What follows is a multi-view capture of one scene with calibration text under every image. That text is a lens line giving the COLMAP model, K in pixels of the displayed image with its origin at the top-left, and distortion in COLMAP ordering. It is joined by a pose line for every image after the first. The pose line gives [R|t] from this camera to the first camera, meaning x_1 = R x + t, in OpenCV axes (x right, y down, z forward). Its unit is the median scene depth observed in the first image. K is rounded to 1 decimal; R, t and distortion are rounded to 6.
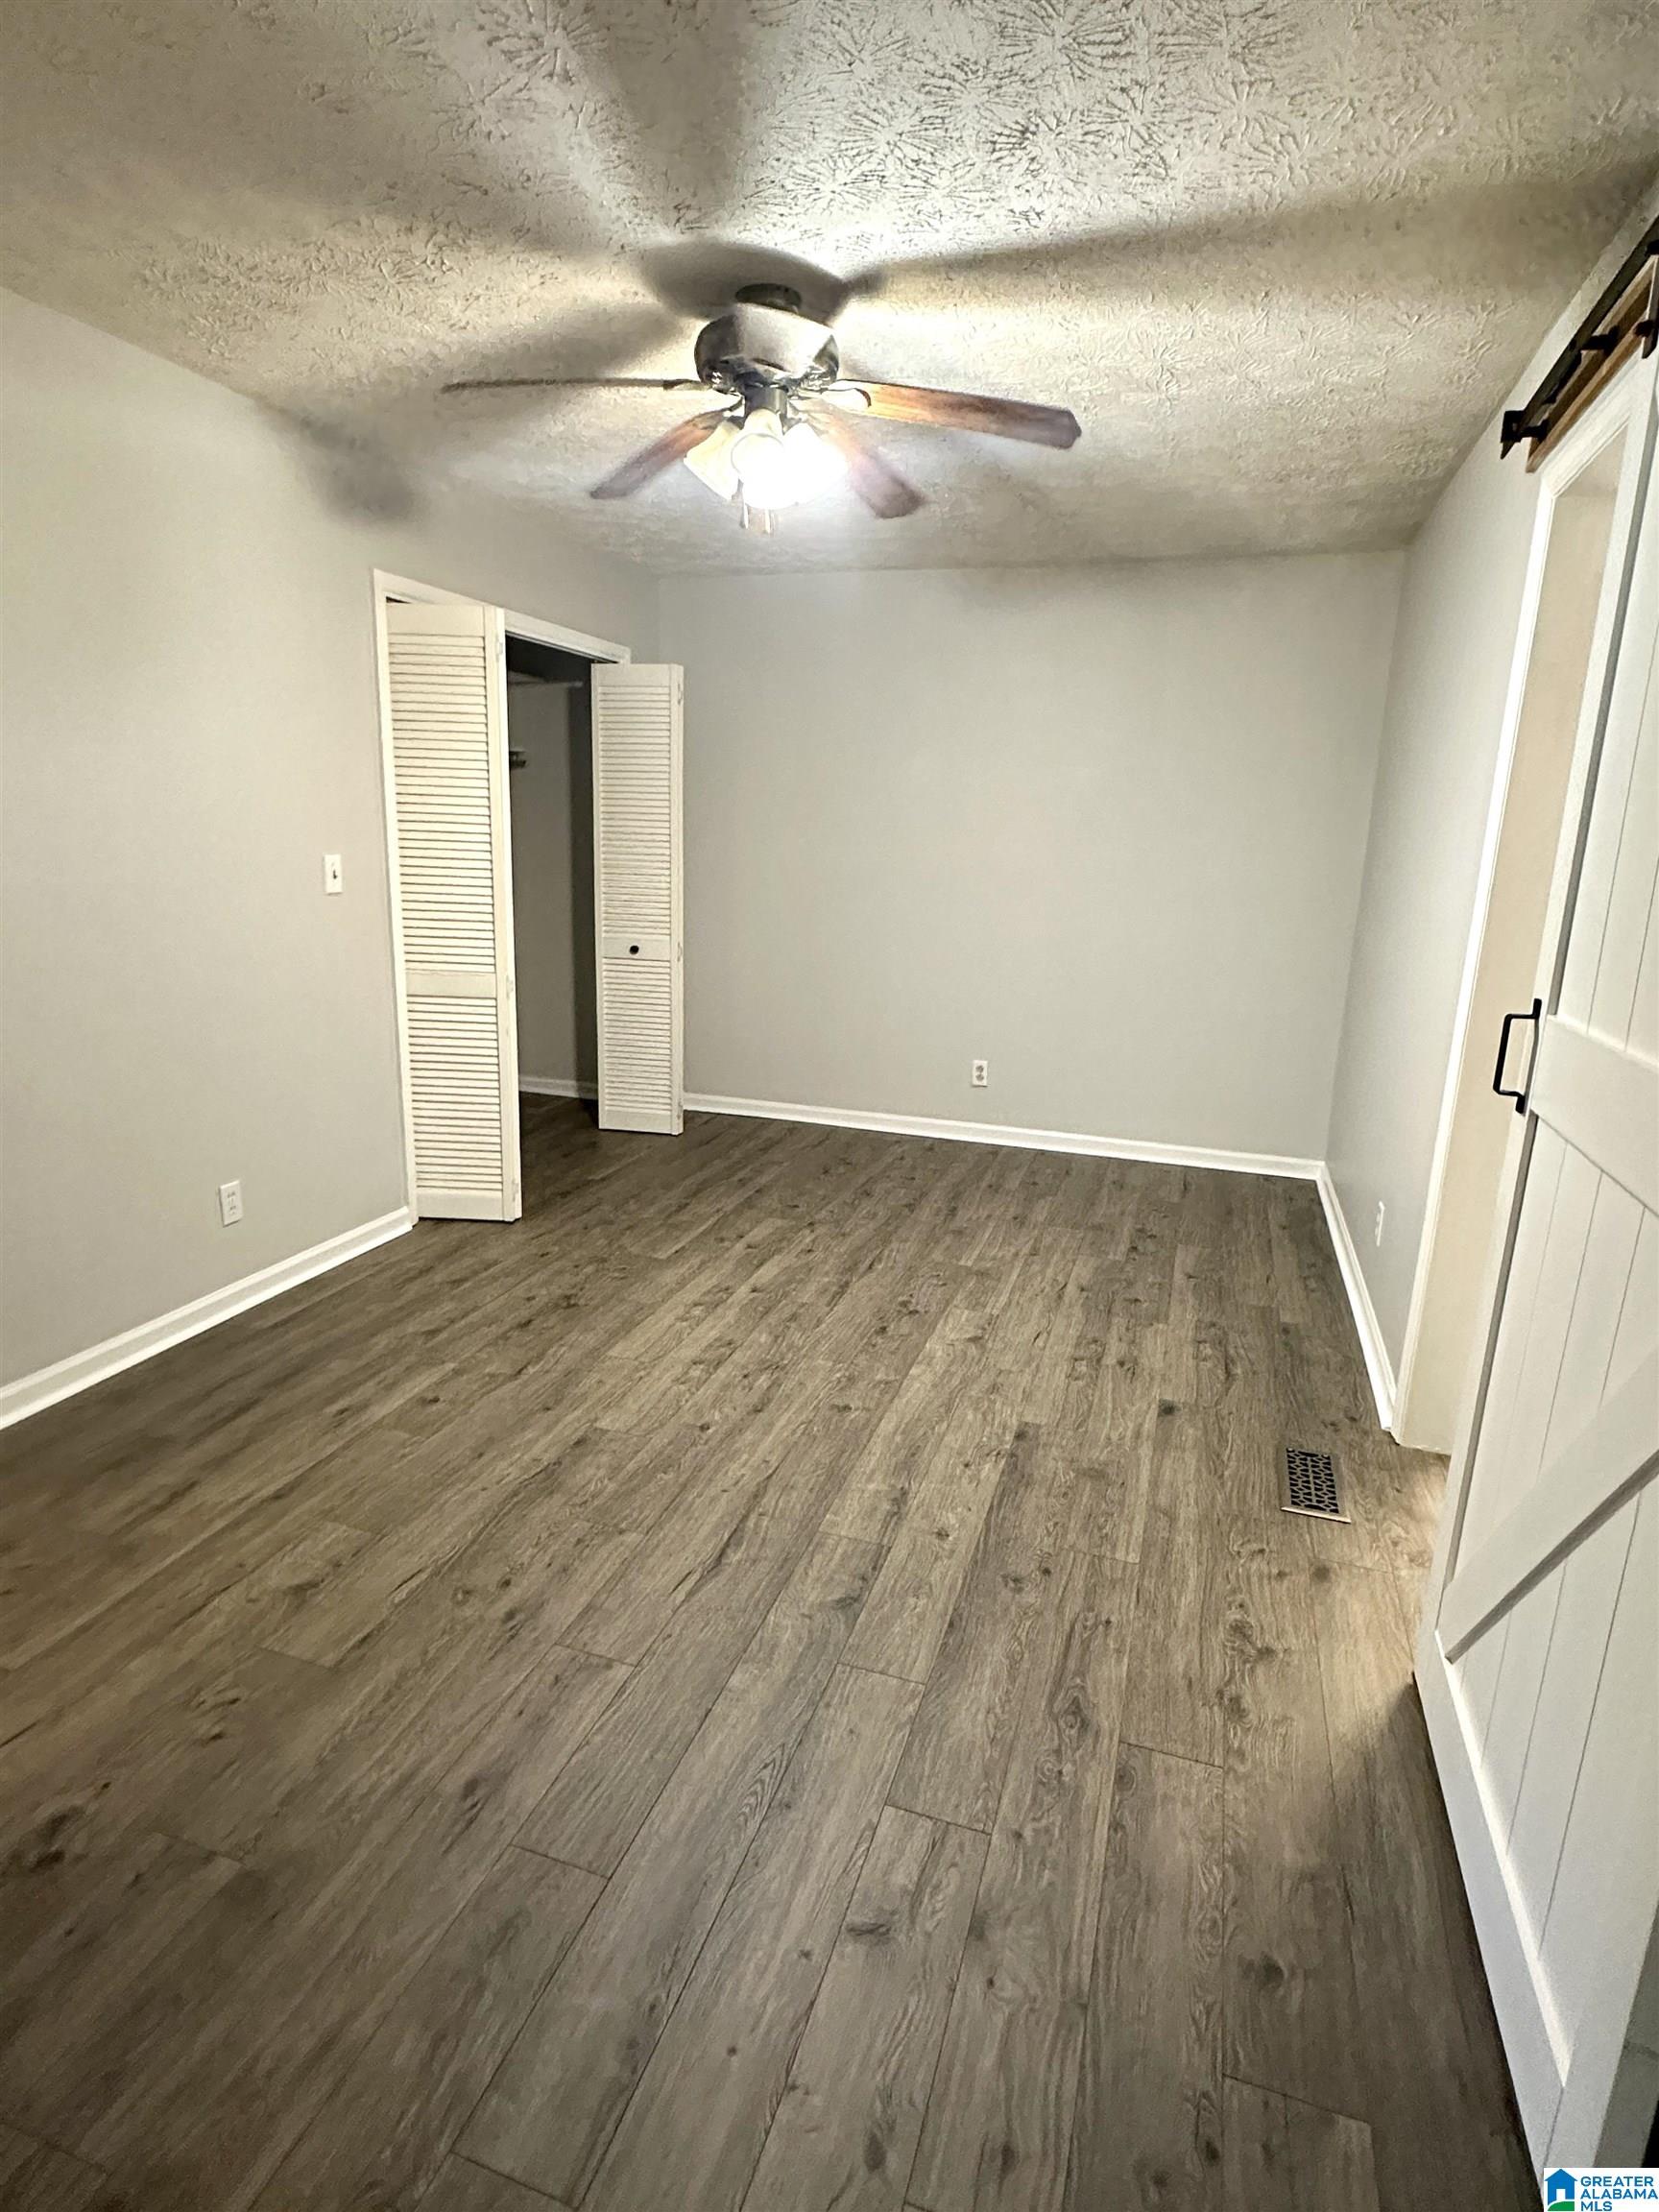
lens RADIAL K [[1146.7, 0, 829.5], [0, 1146.7, 1106.0], [0, 0, 1]] dist [0.001943, -0.000072]
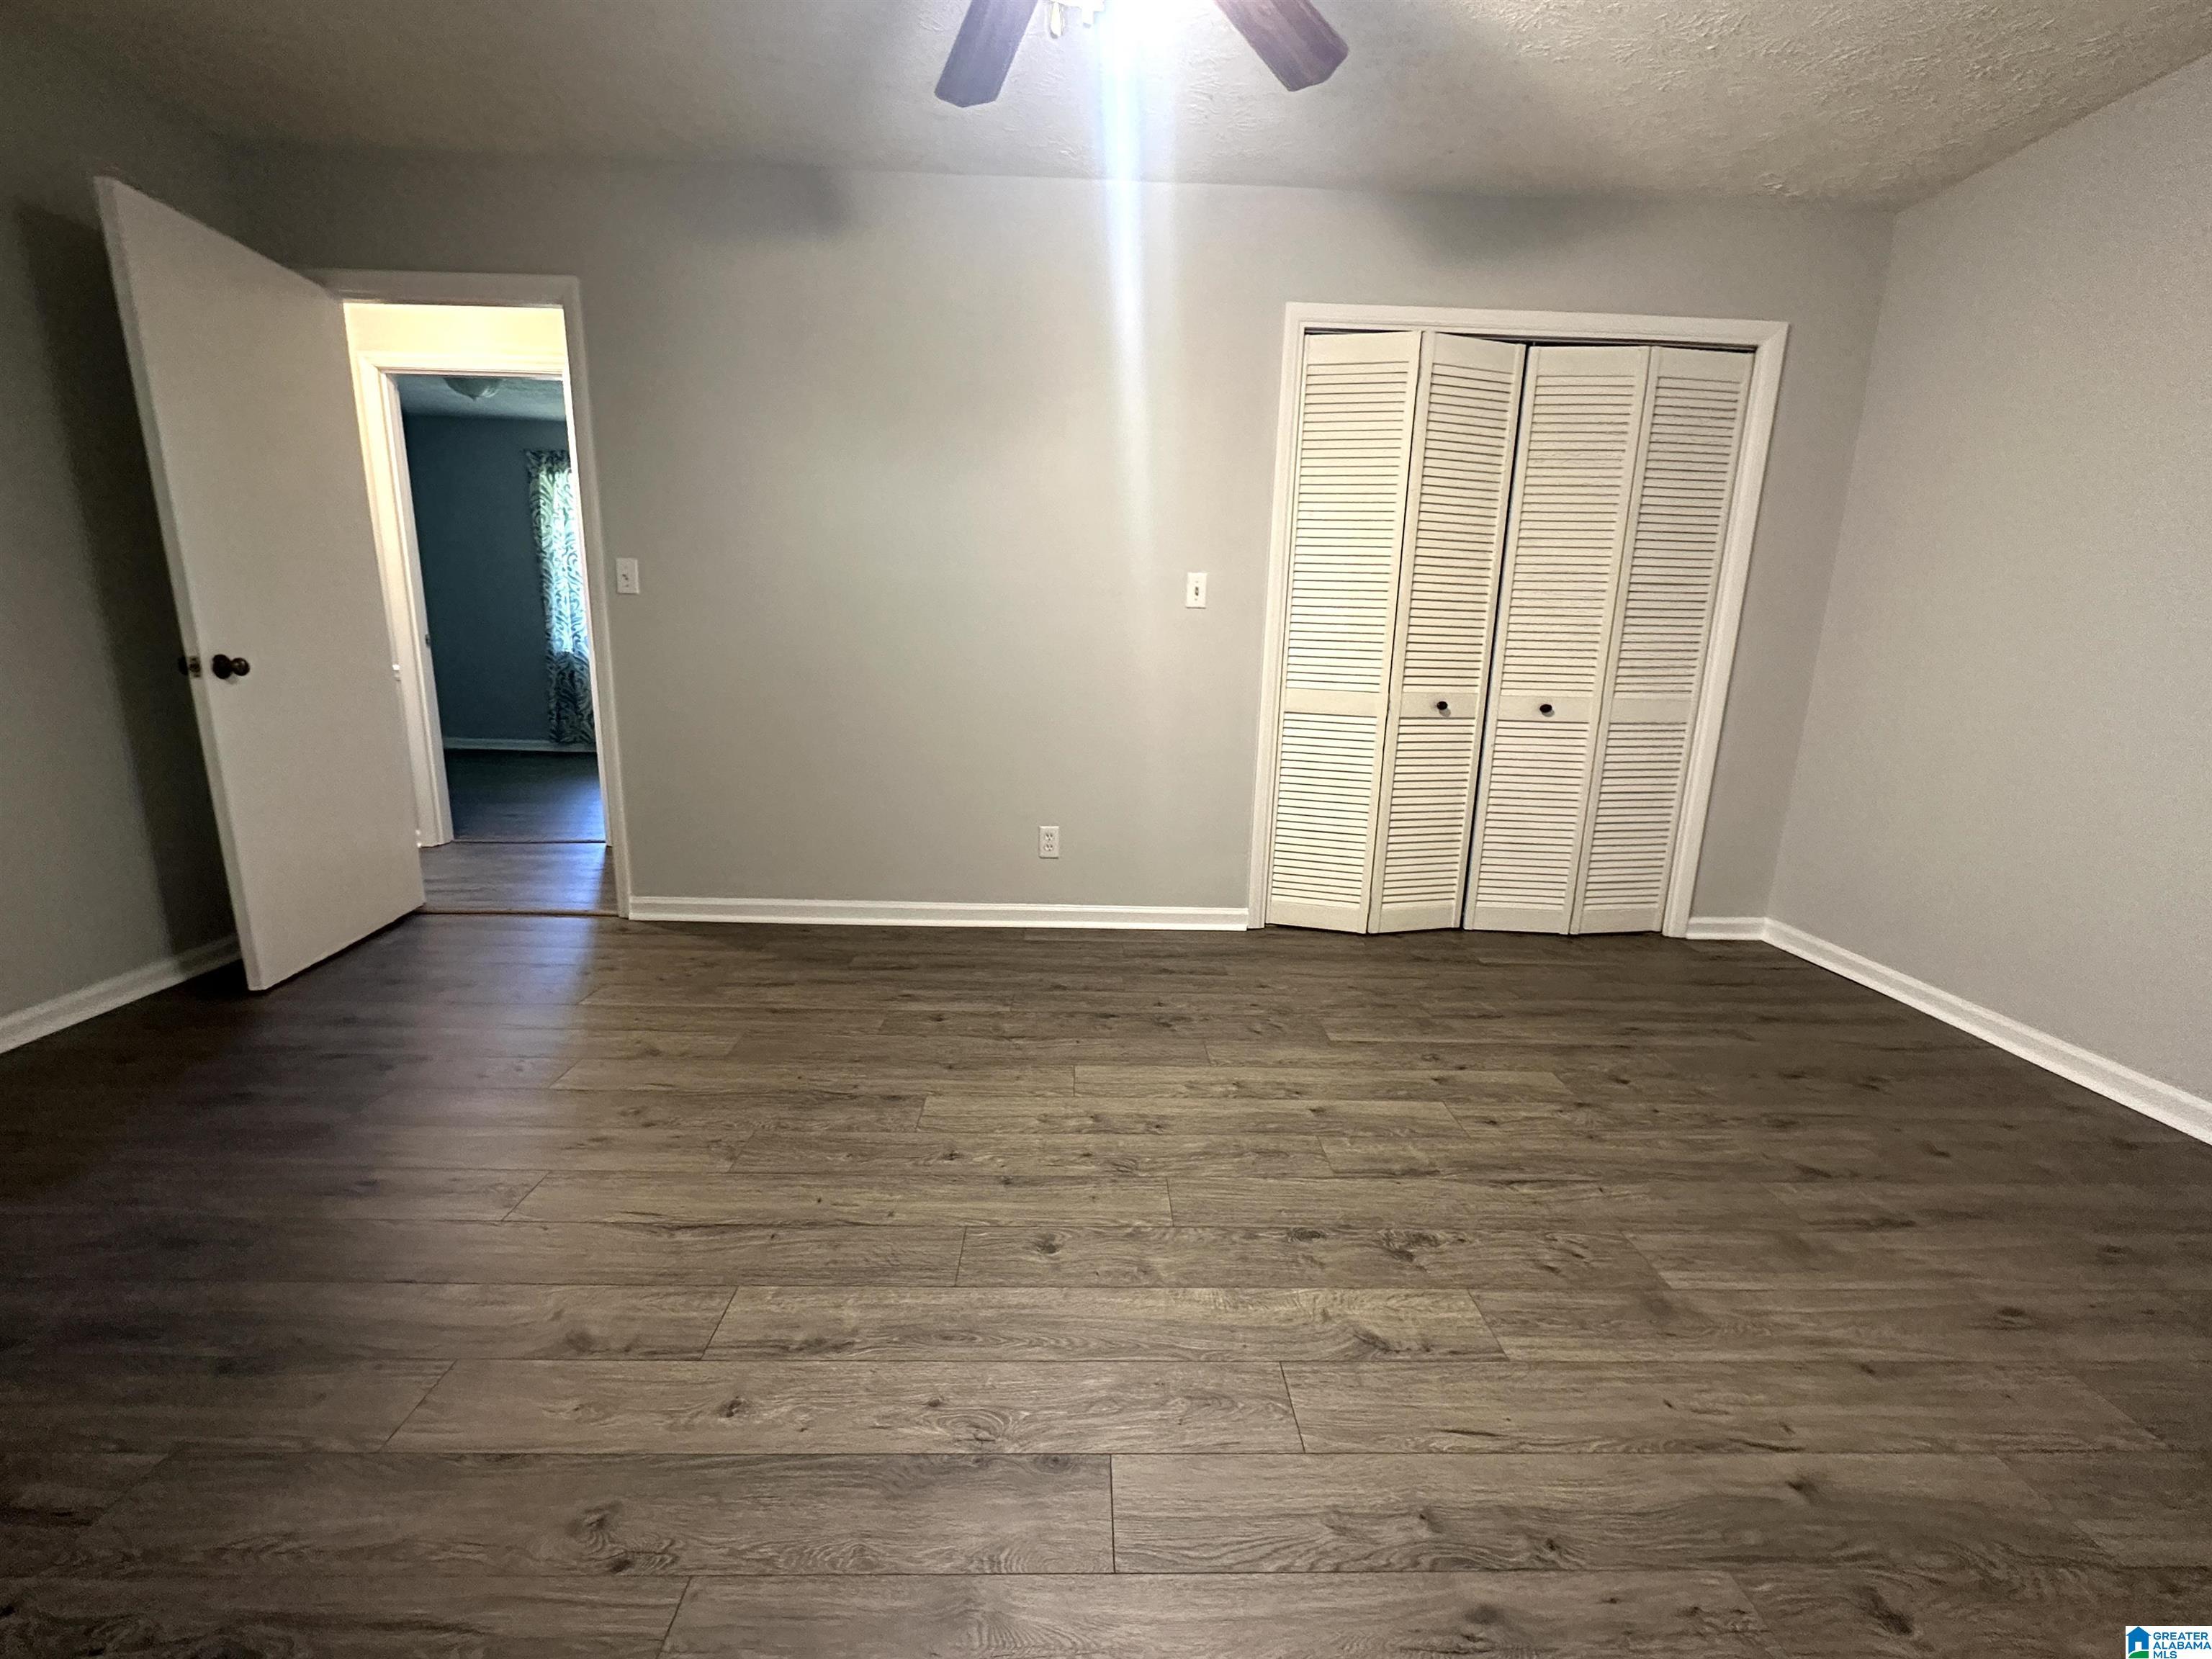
lens RADIAL K [[911.2, 0, 1105.3], [0, 911.2, 828.4], [0, 0, 1]] dist [-0.004161, -0.000254]
pose [[0.347102, 0.184373, -0.919525, 0.419712], [-0.239021, 0.965497, 0.103365, -0.048504], [0.906857, 0.183908, 0.379195, 0.639767]]
